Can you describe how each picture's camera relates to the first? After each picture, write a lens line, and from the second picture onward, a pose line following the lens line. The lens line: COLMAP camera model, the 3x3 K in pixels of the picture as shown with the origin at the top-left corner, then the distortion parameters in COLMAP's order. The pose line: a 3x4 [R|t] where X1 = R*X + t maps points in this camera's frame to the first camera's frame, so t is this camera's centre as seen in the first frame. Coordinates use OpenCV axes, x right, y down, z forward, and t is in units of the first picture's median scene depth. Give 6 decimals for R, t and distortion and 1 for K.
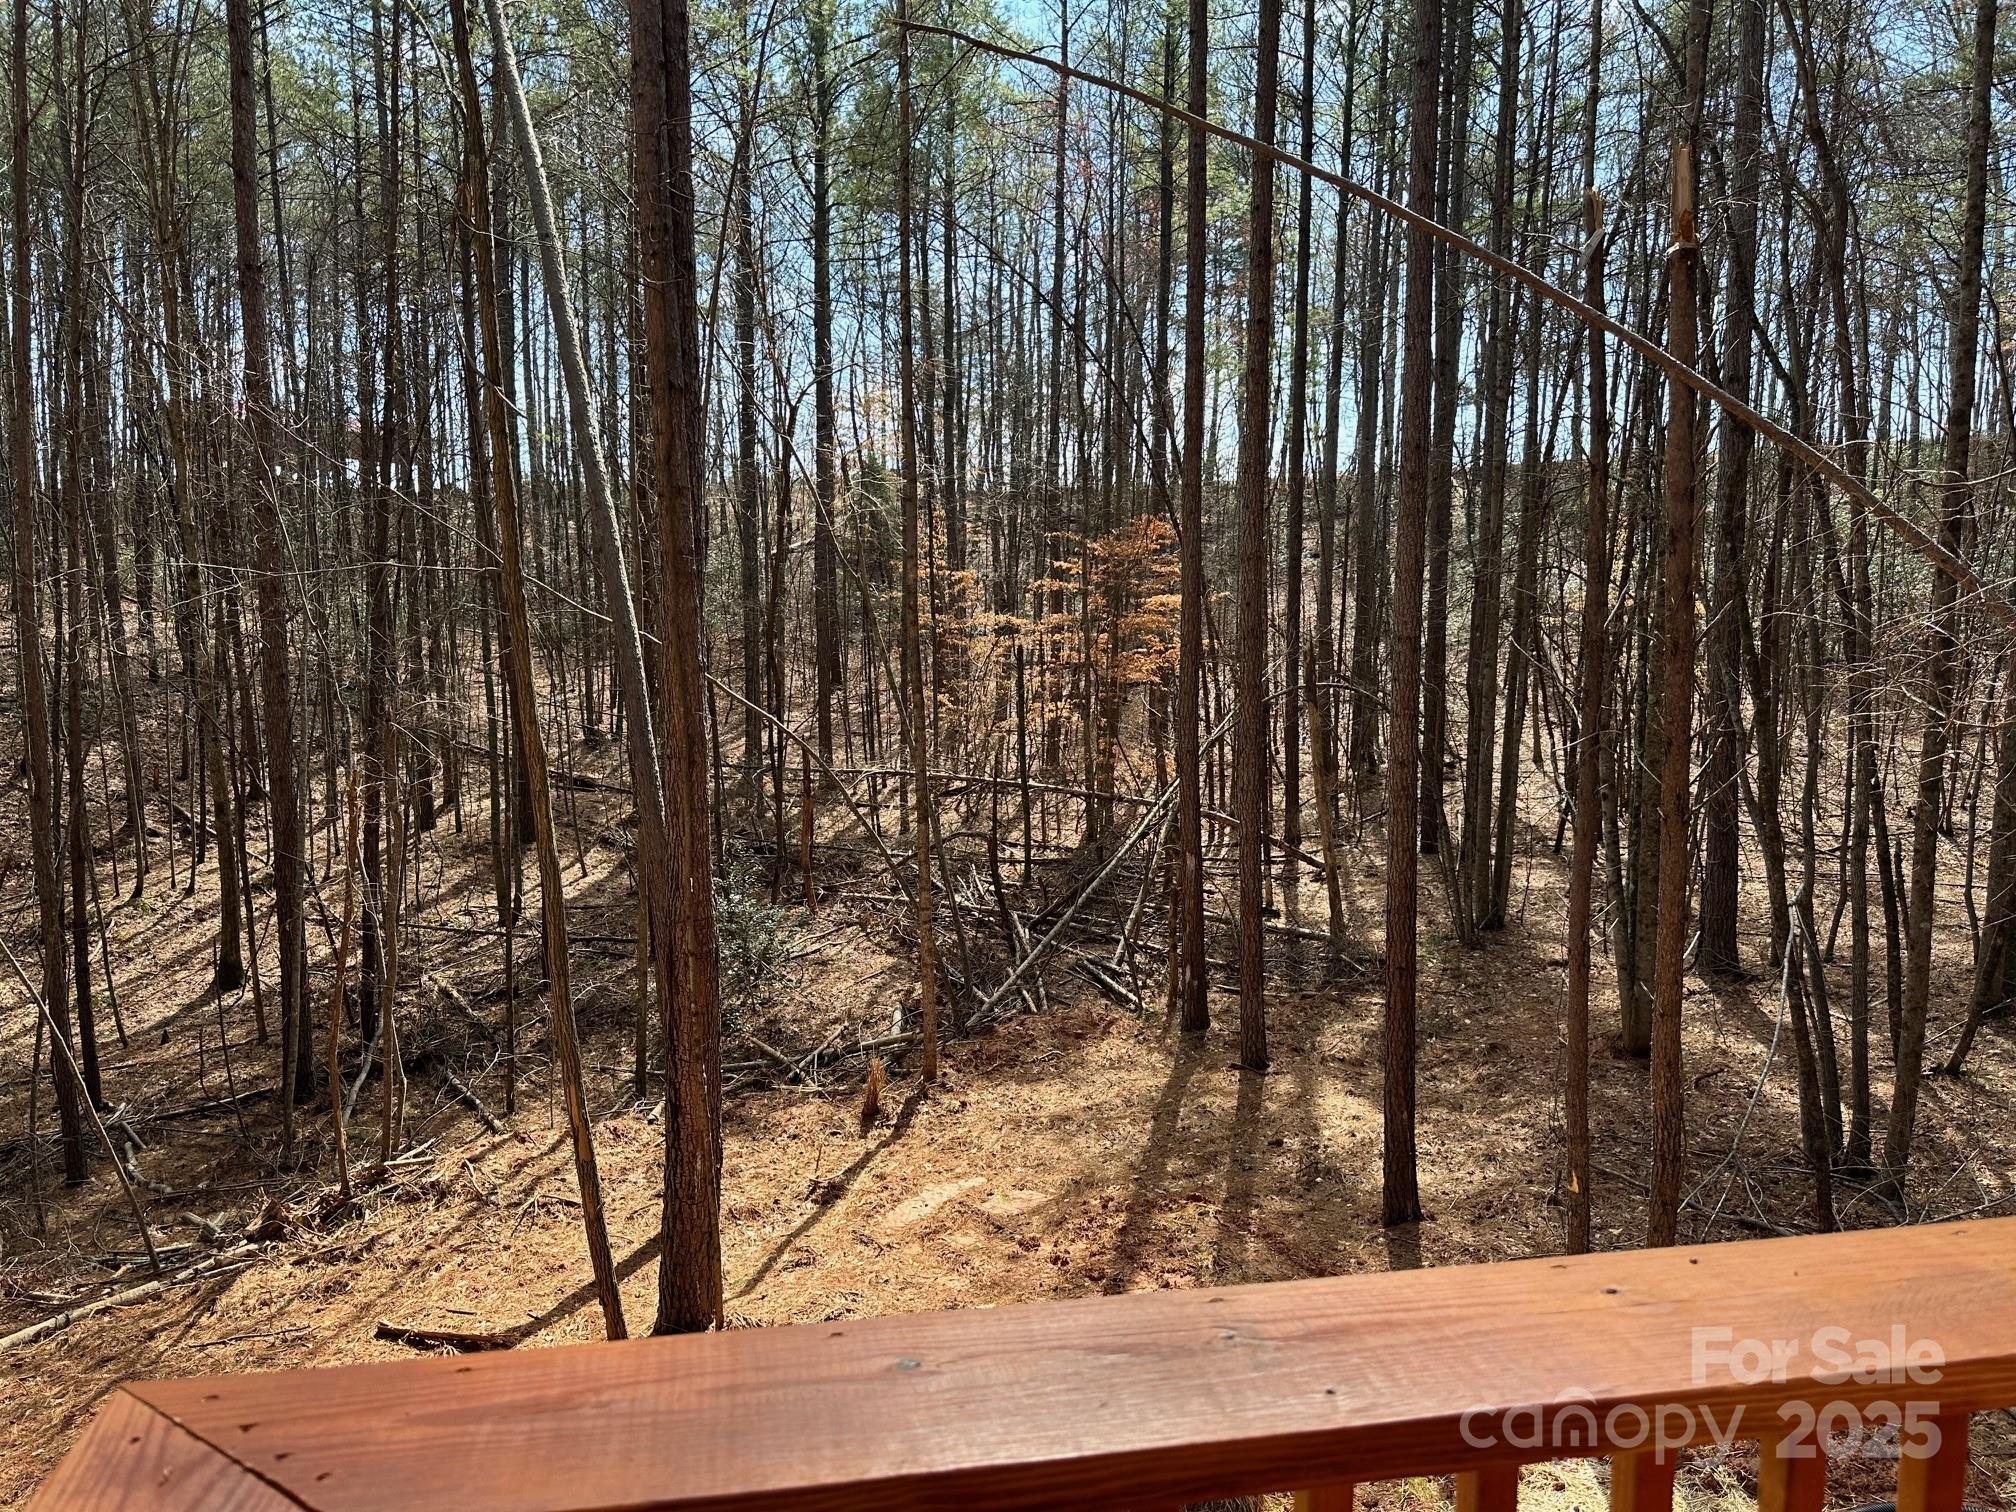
lens RADIAL K [[1427.5, 0, 1004.9], [0, 1427.5, 755.8], [0, 0, 1]] dist [0.026311, -0.037989]
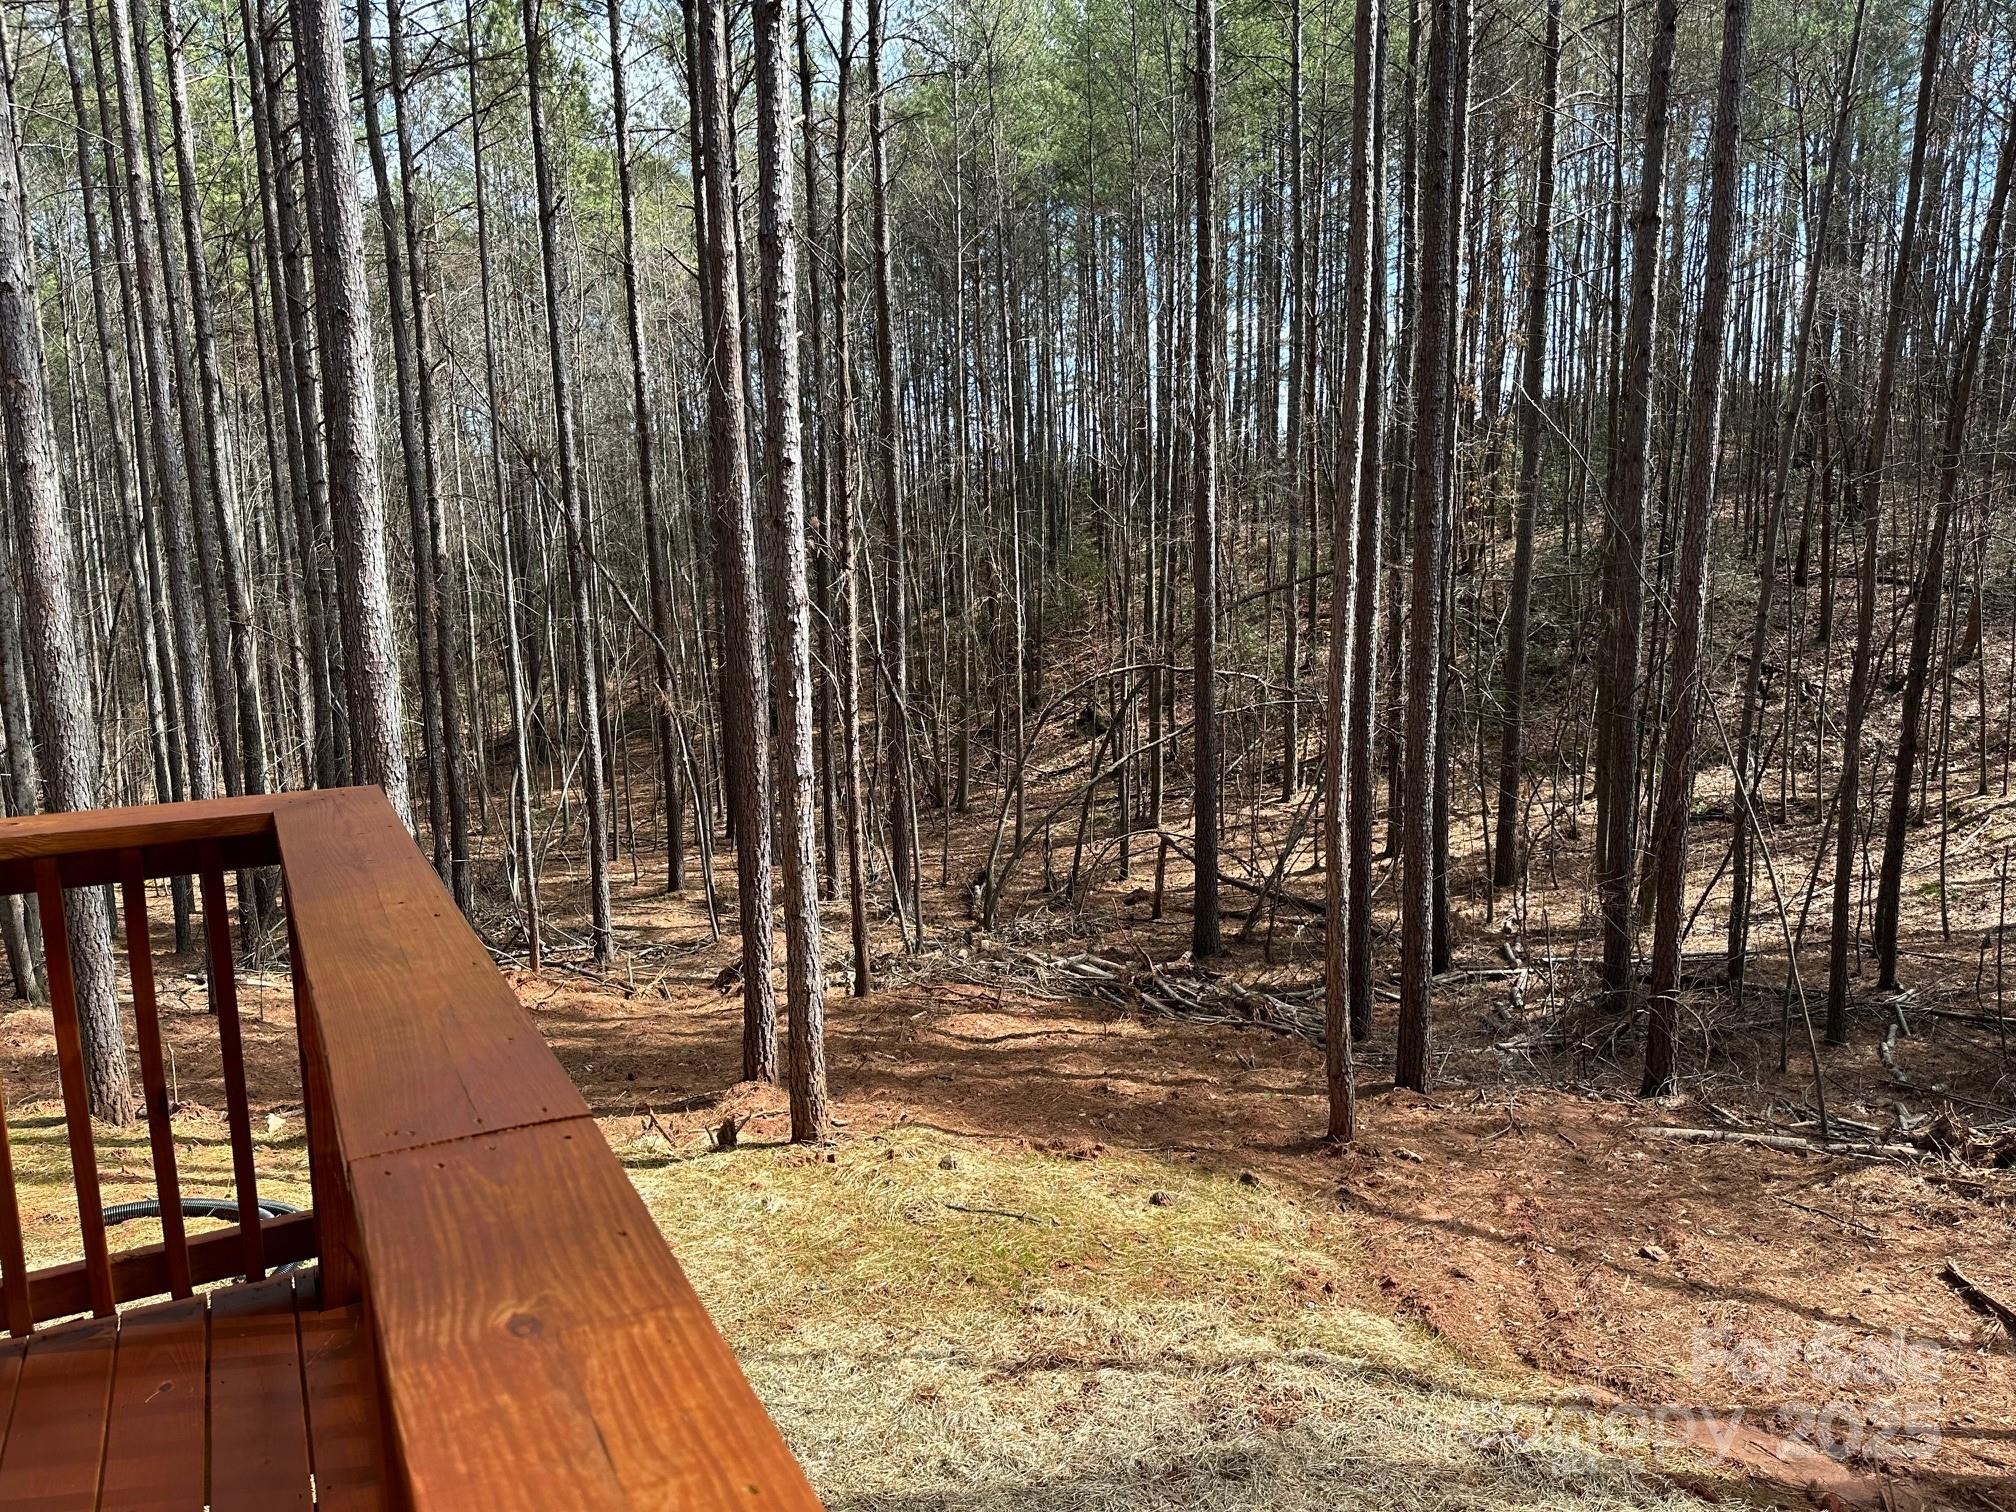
lens RADIAL K [[1427.5, 0, 1005.7], [0, 1427.5, 753.0], [0, 0, 1]] dist [0.026311, -0.037989]
pose [[0.317305, 0.155592, -0.935472, 0.169713], [-0.086377, 0.987090, 0.134879, -0.007857], [0.944382, 0.038006, 0.326648, 0.083392]]
